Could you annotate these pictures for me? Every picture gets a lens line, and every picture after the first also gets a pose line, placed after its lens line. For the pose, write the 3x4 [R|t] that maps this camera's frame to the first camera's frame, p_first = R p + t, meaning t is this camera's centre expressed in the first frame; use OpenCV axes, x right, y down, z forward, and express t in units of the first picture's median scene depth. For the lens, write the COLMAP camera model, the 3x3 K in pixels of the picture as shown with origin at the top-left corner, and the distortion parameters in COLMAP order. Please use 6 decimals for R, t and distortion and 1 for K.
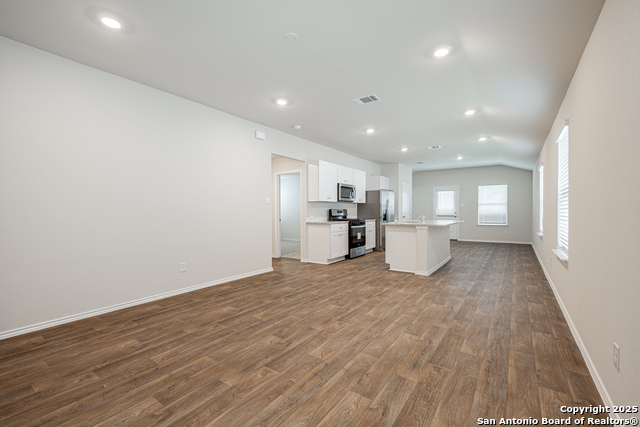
lens RADIAL K [[273.5, 0, 319.5], [0, 273.5, 238.0], [0, 0, 1]] dist [0.000206, -0.002033]
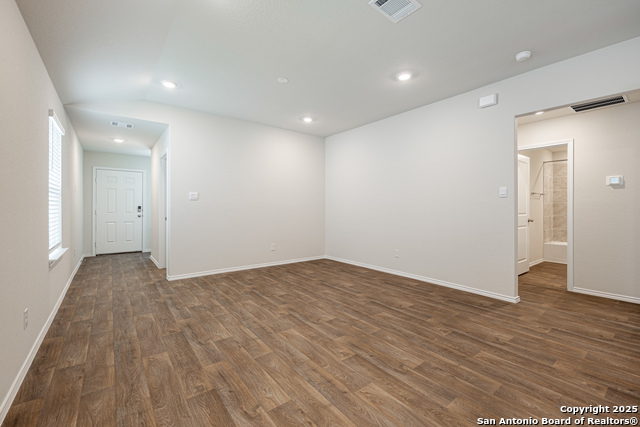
lens RADIAL K [[273.3, 0, 328.2], [0, 273.3, 223.5], [0, 0, 1]] dist [-0.003478, -0.001869]
pose [[-0.273886, 0.066136, -0.959486, 1.044806], [-0.099939, 0.990275, 0.096786, -0.152481], [0.956556, 0.122399, -0.264612, 1.456877]]
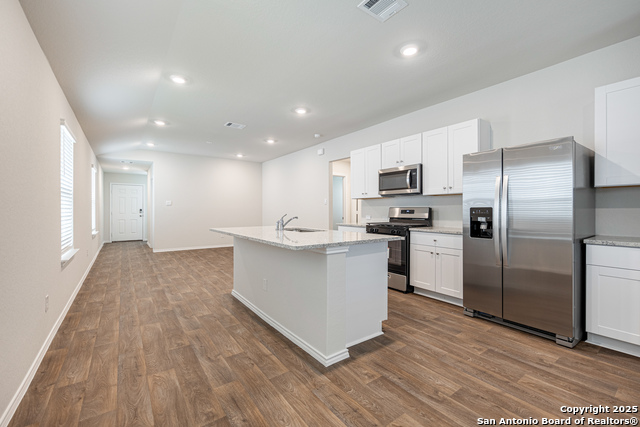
lens RADIAL K [[273.5, 0, 325.0], [0, 273.5, 205.6], [0, 0, 1]] dist [0.000206, -0.002033]
pose [[-0.310197, -0.009235, -0.950628, 0.998578], [-0.096474, 0.995096, 0.021813, -0.145519], [0.945765, 0.098478, -0.309567, 1.393065]]
